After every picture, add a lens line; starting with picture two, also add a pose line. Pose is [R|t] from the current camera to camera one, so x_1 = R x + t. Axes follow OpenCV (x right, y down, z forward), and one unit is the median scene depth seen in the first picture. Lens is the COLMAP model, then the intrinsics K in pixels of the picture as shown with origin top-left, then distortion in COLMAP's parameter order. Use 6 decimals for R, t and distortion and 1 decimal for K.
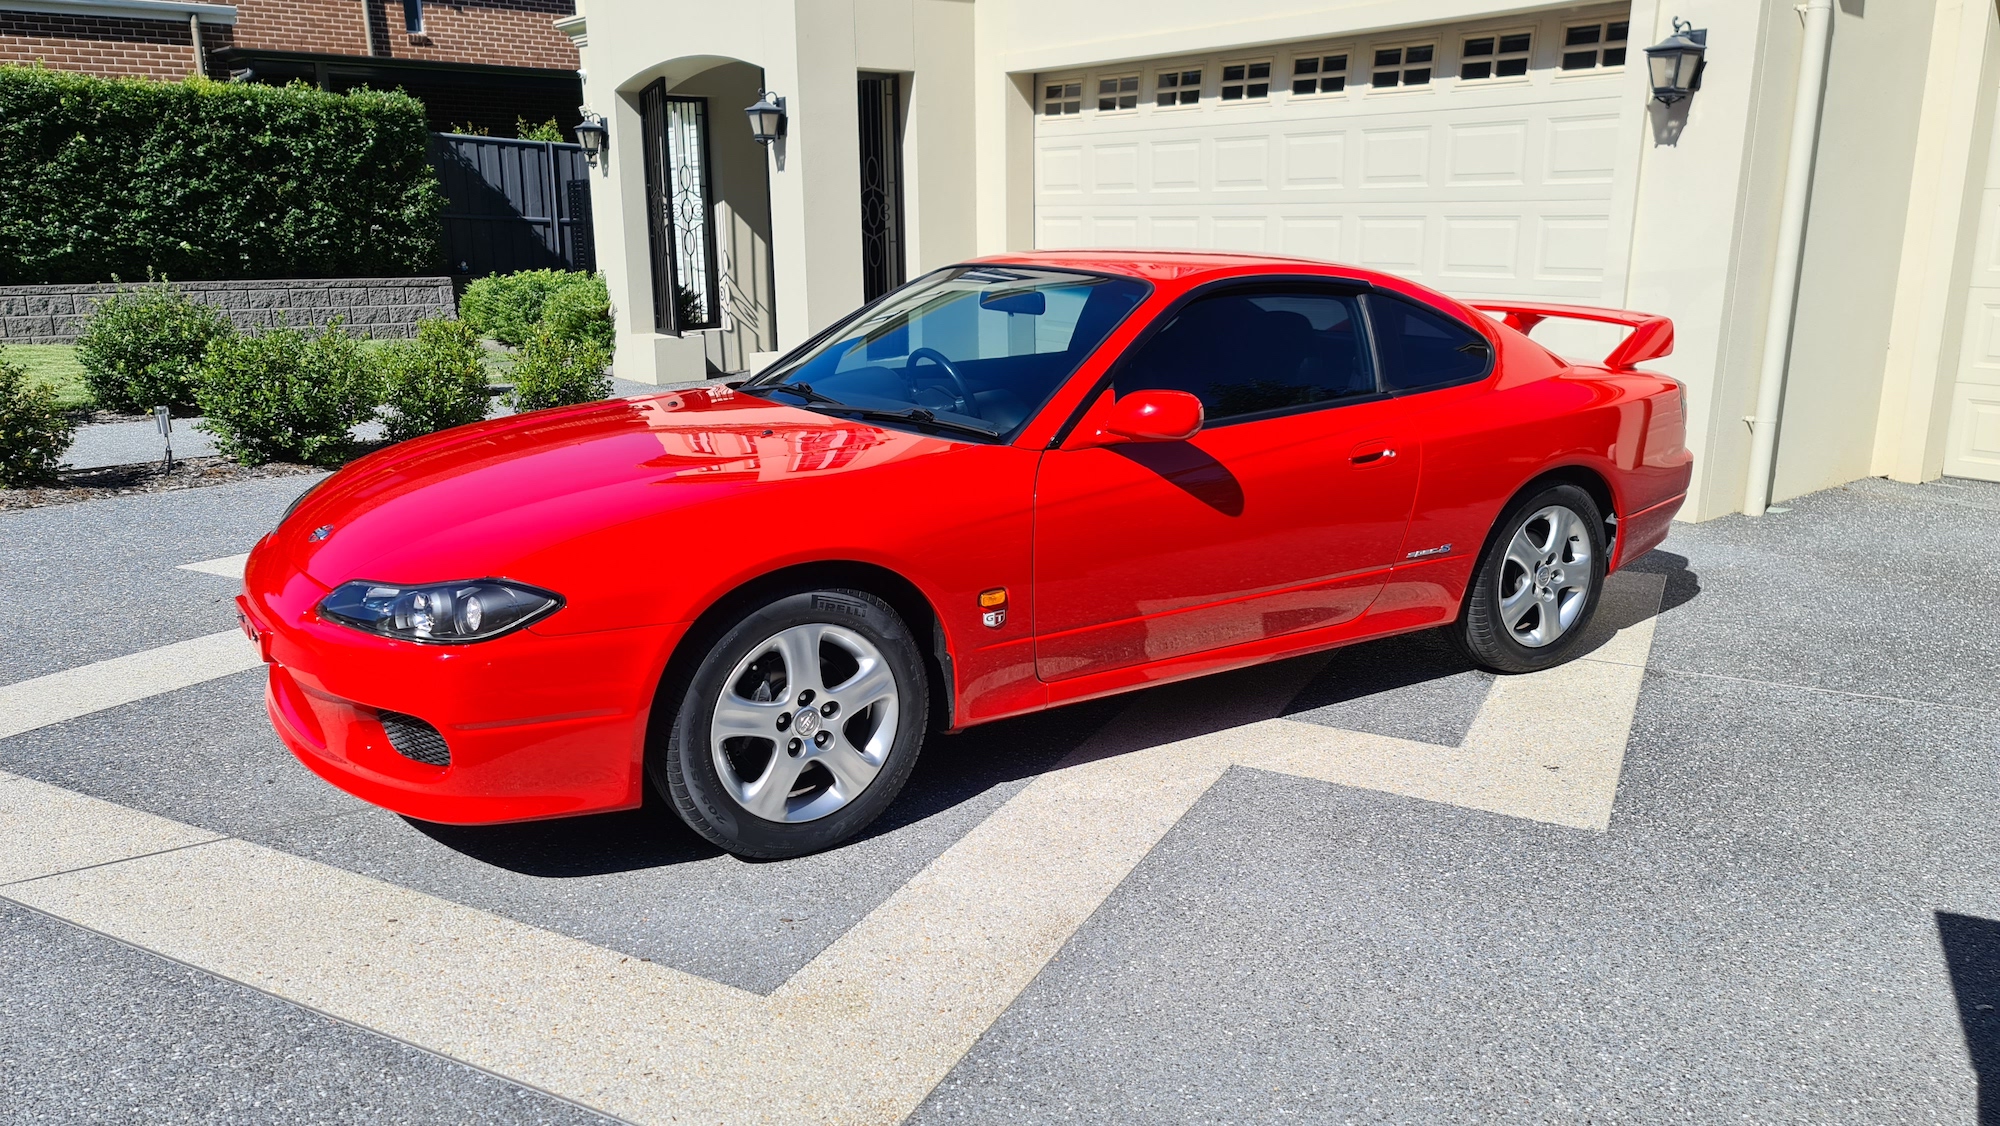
lens RADIAL K [[1455.9, 0, 1009.1], [0, 1455.9, 568.3], [0, 0, 1]] dist [0.072373, -0.031724]
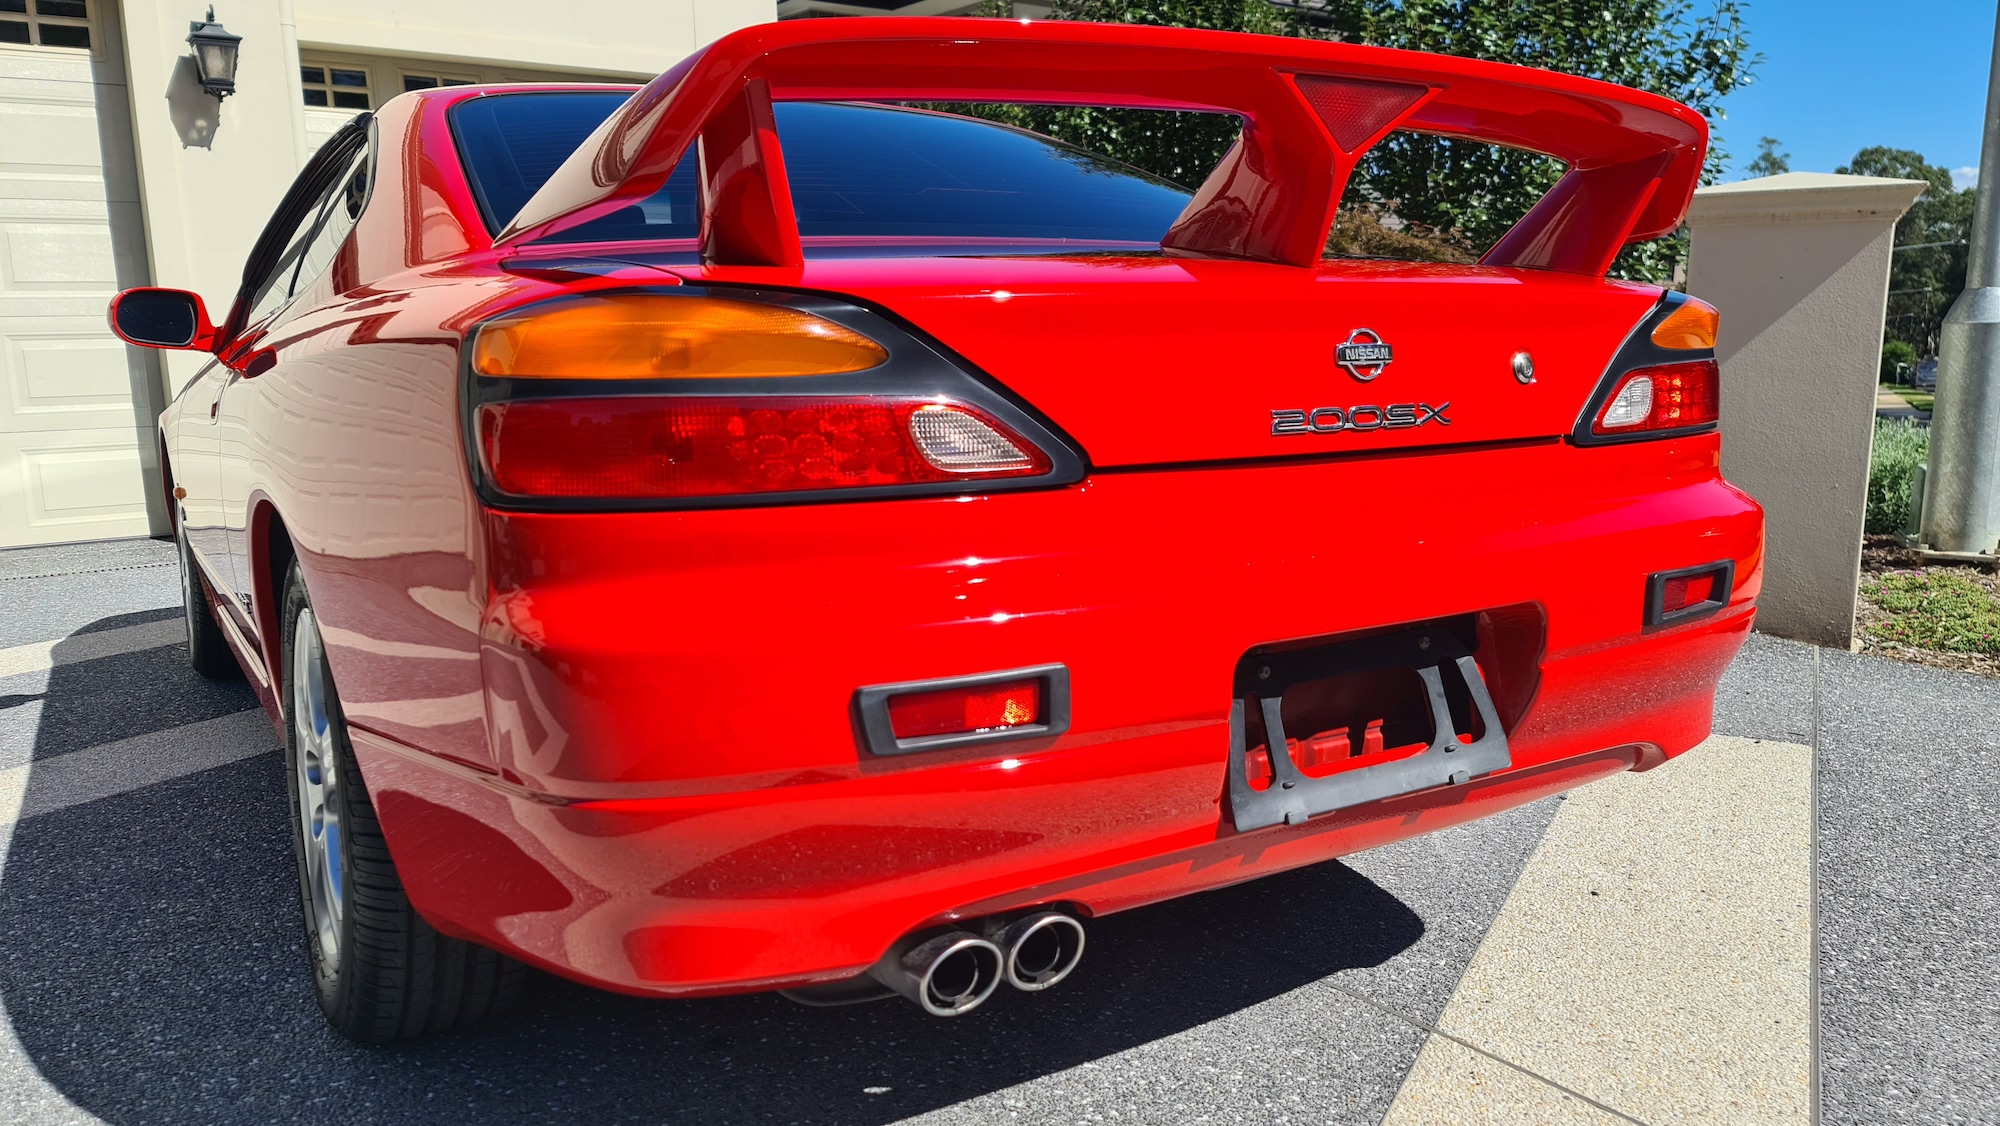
lens RADIAL K [[1477.1, 0, 1002.5], [0, 1477.1, 584.5], [0, 0, 1]] dist [0.070142, -0.049480]
pose [[0.046286, -0.177719, 0.982992, -0.323184], [0.251107, 0.954518, 0.160747, -0.033279], [-0.966852, 0.239396, 0.088807, 0.328200]]
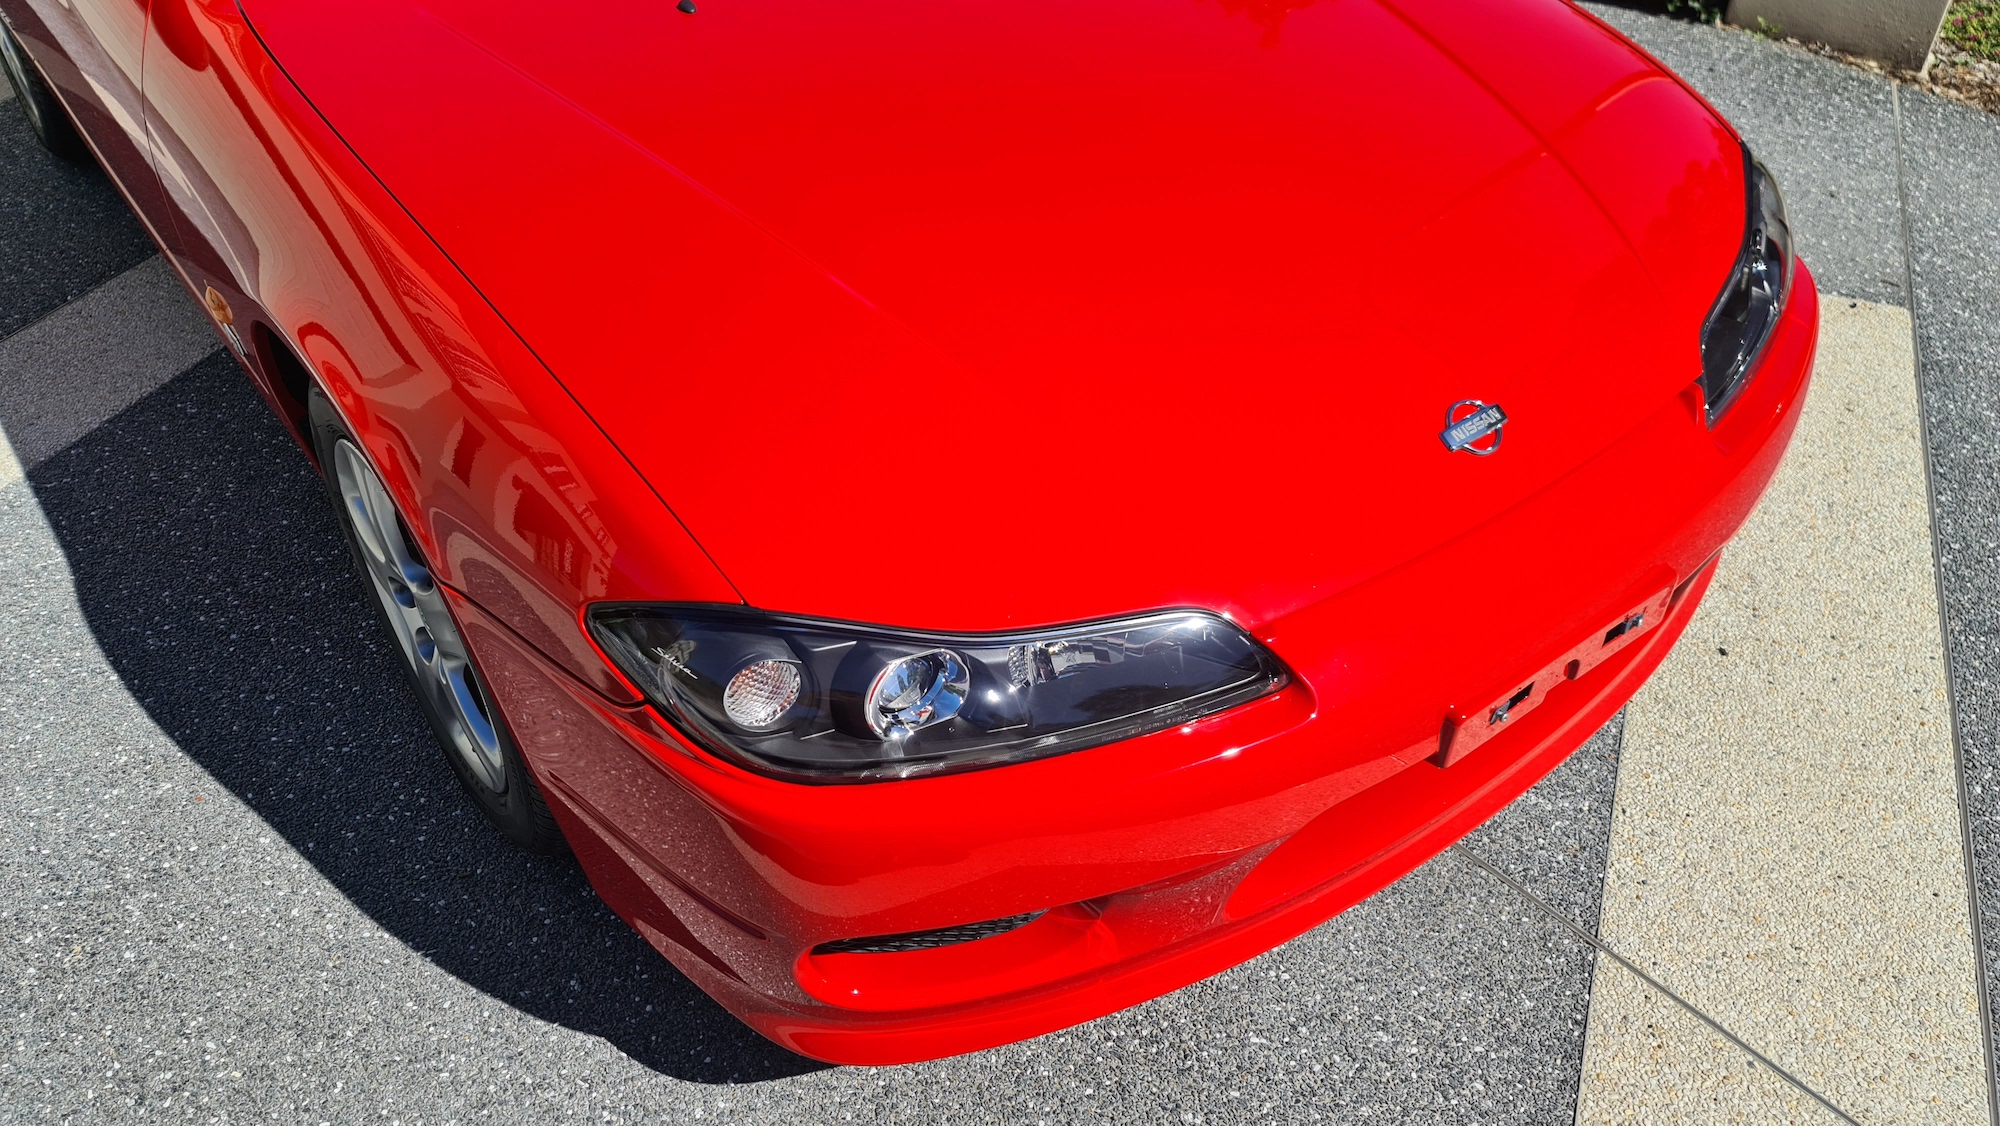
lens RADIAL K [[1471.9, 0, 1022.1], [0, 1471.9, 596.4], [0, 0, 1]] dist [0.094347, -0.099474]
pose [[-0.058002, -0.661717, 0.747507, -0.254962], [0.244486, 0.716551, 0.653285, -0.094637], [-0.967917, 0.220646, 0.120219, 0.340988]]
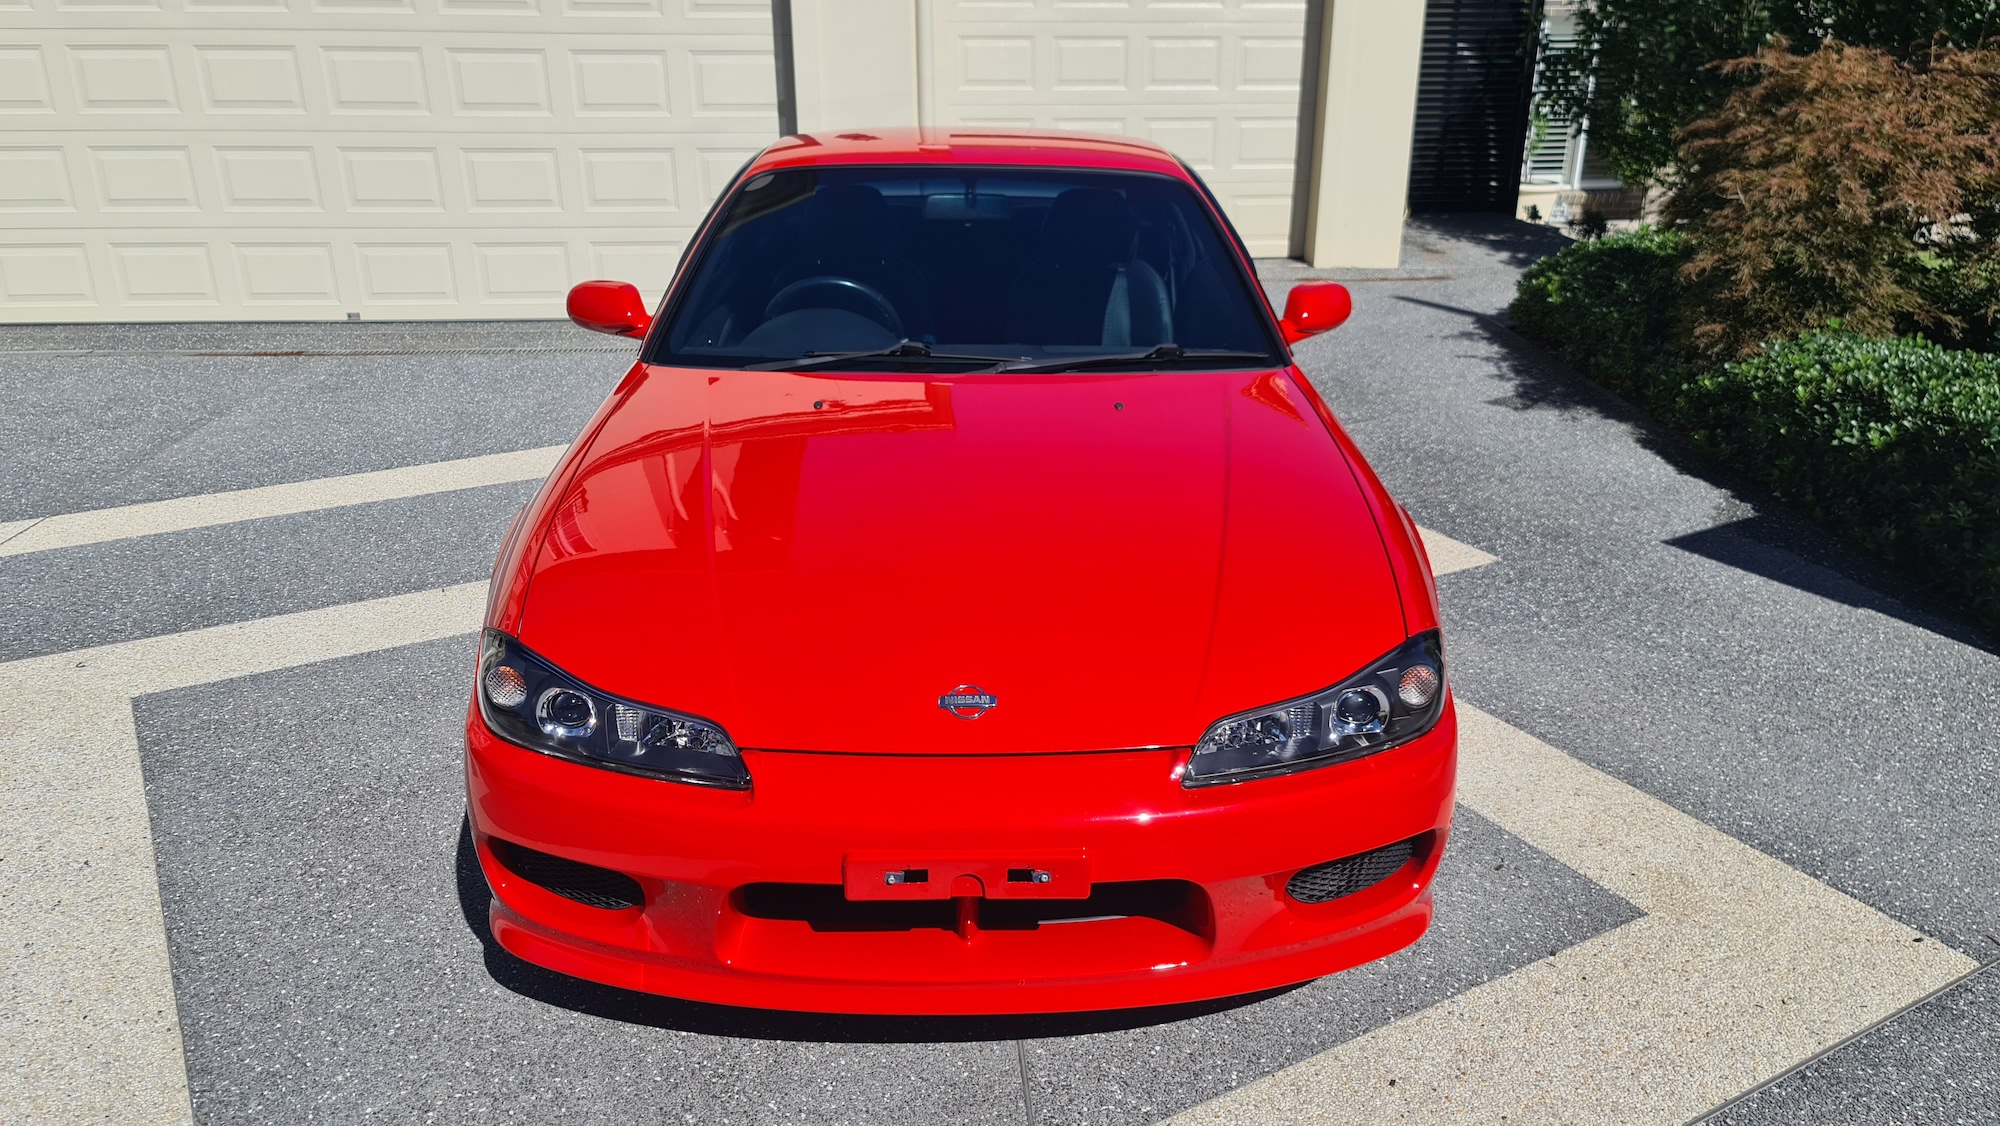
lens RADIAL K [[1481.2, 0, 1030.9], [0, 1481.2, 561.4], [0, 0, 1]] dist [0.066430, -0.044531]
pose [[0.532768, -0.298950, 0.791699, -0.297660], [0.196189, 0.953670, 0.228088, -0.070895], [-0.823206, 0.033804, 0.566735, 0.189943]]
